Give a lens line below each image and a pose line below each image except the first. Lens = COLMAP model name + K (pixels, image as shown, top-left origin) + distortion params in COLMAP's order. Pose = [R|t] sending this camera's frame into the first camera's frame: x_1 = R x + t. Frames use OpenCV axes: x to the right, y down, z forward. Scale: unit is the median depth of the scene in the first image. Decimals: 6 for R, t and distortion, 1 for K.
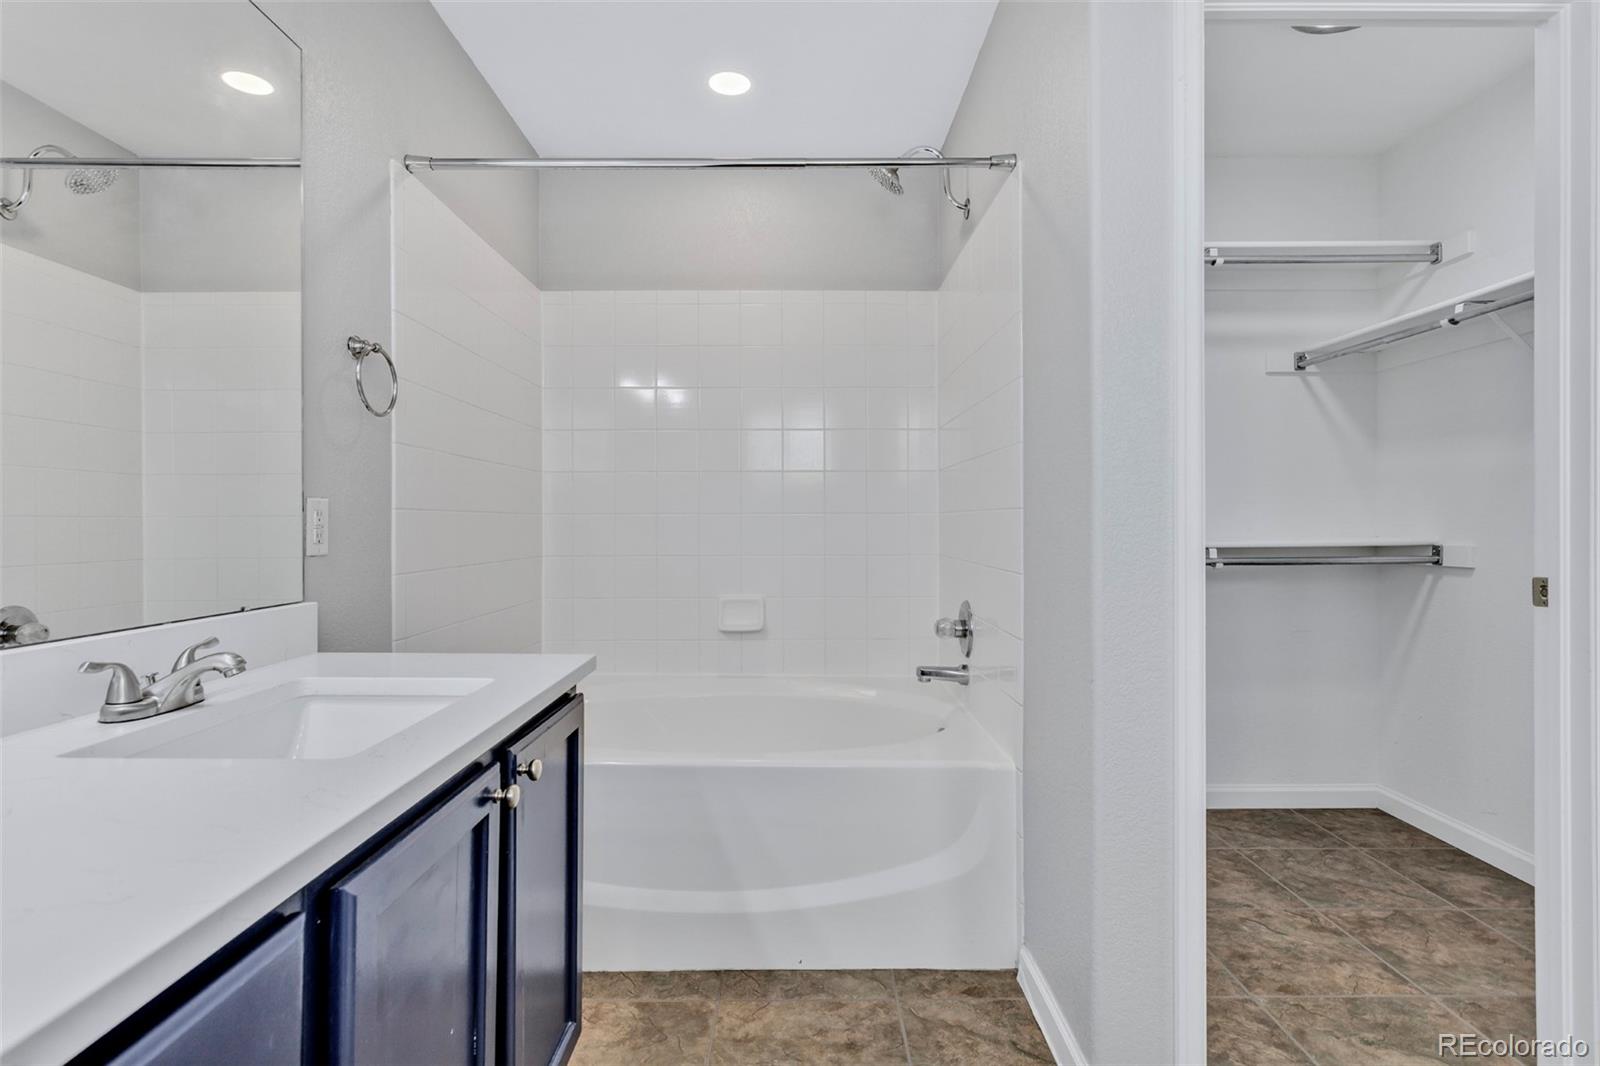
lens RADIAL K [[798.1, 0, 796.1], [0, 798.1, 511.4], [0, 0, 1]] dist [-0.001297, -0.000351]
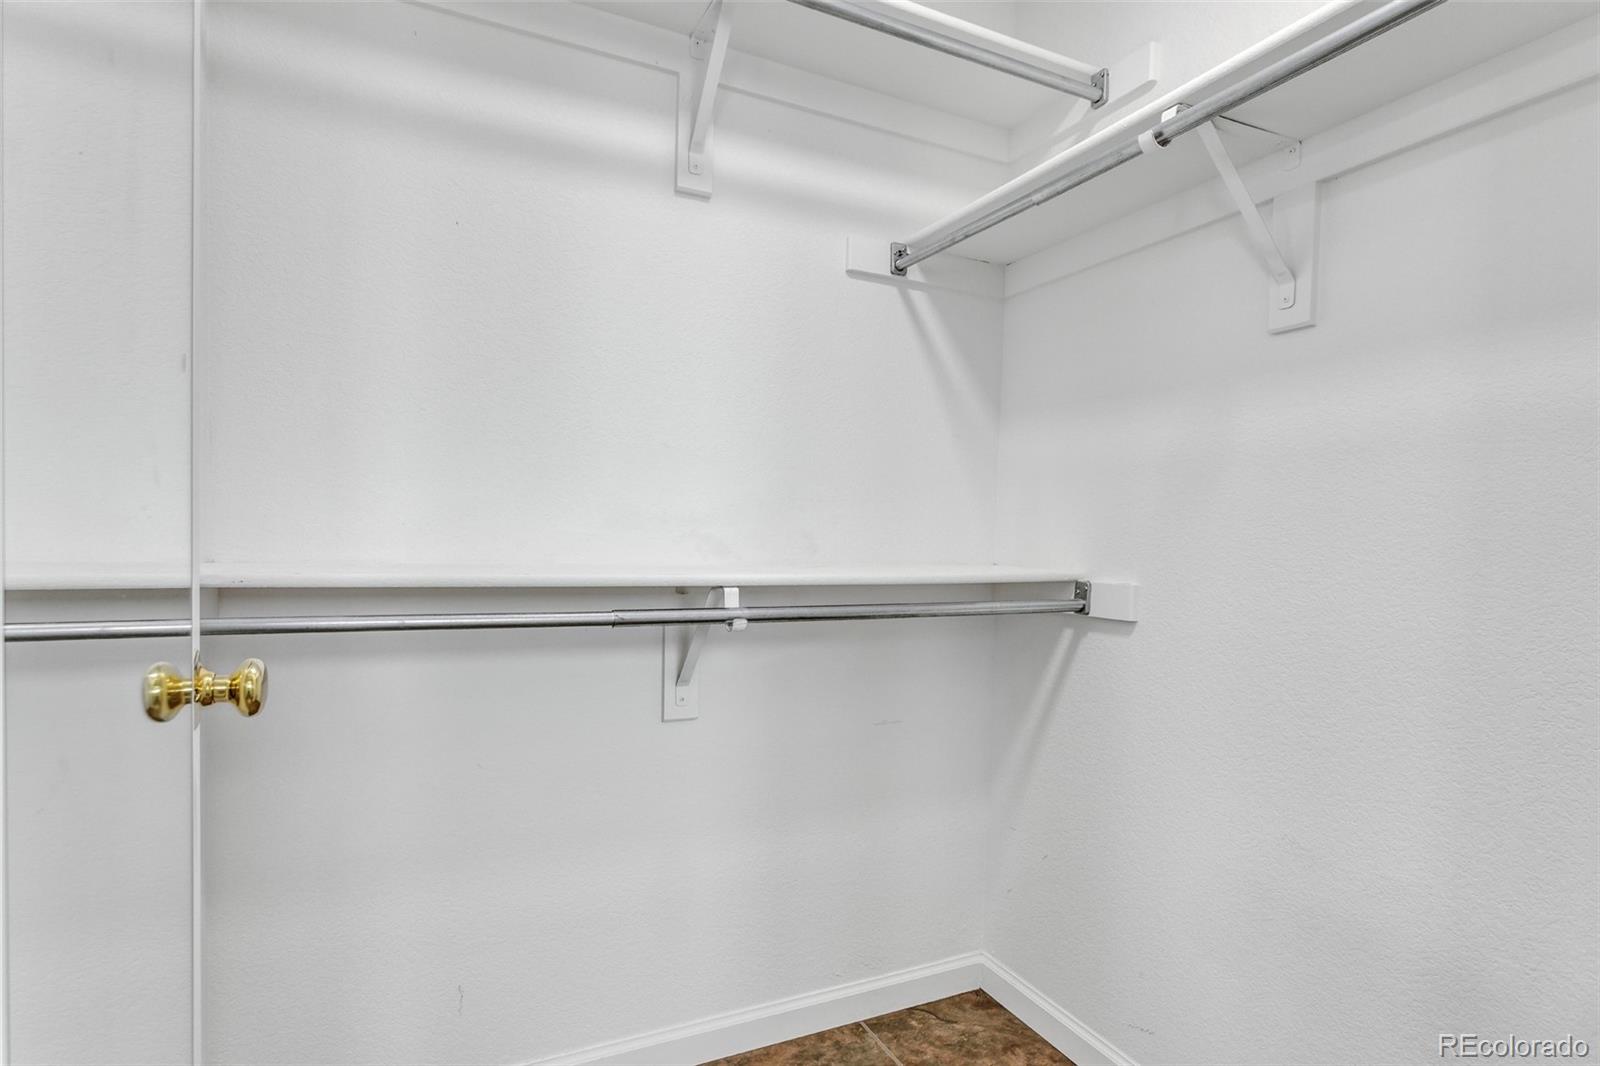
lens RADIAL K [[823.7, 0, 812.5], [0, 823.7, 510.6], [0, 0, 1]] dist [-0.003306, 0.000449]
pose [[0.898380, 0.039055, 0.437479, 0.346110], [-0.034070, 0.999234, -0.019239, 0.007857], [-0.437895, 0.002379, 0.899023, 0.528686]]
